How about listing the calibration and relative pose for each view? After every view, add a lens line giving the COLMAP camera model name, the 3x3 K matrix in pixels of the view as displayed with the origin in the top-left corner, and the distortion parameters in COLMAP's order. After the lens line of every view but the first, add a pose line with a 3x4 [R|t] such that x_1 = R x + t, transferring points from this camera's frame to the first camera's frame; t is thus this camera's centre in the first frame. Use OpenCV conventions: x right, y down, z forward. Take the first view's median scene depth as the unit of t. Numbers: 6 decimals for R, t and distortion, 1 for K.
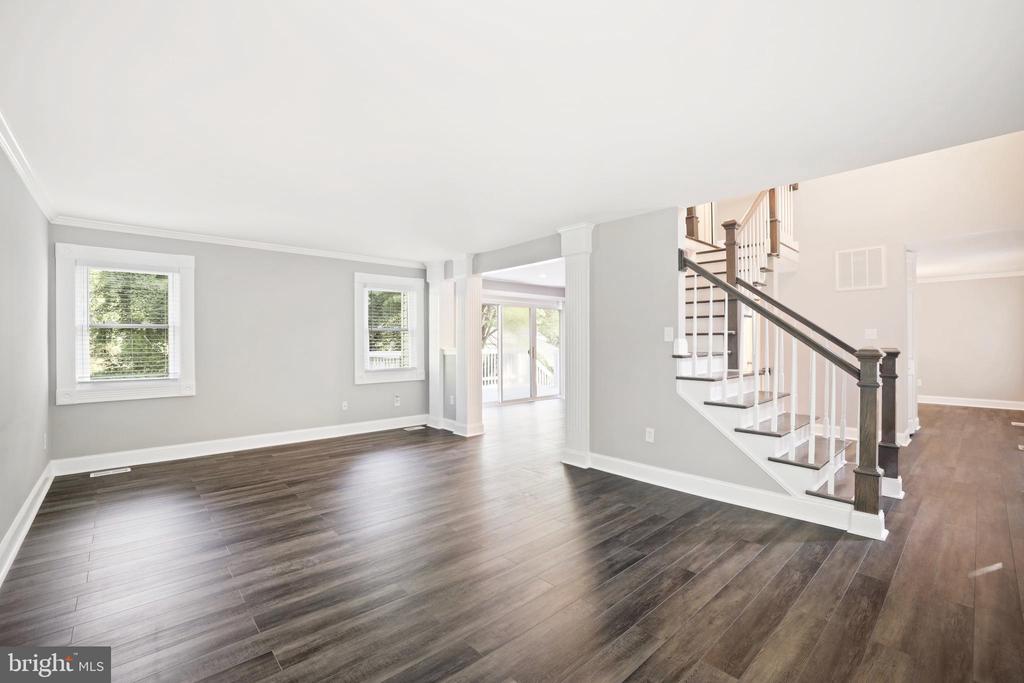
lens RADIAL K [[436.0, 0, 504.3], [0, 436.0, 339.2], [0, 0, 1]] dist [-0.032301, -0.000112]
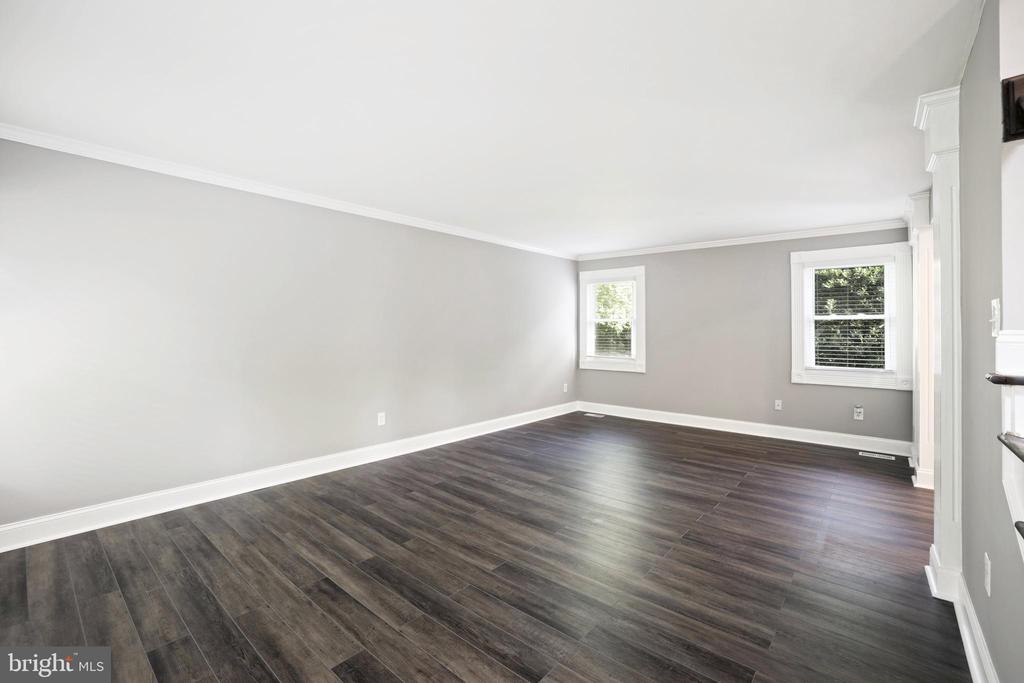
lens RADIAL K [[436.0, 0, 516.2], [0, 436.0, 331.9], [0, 0, 1]] dist [-0.032301, -0.000112]
pose [[0.145985, 0.006960, -0.989262, 0.717177], [-0.001056, 0.999976, 0.006880, -0.002537], [0.989286, 0.000040, 0.145989, 0.573513]]
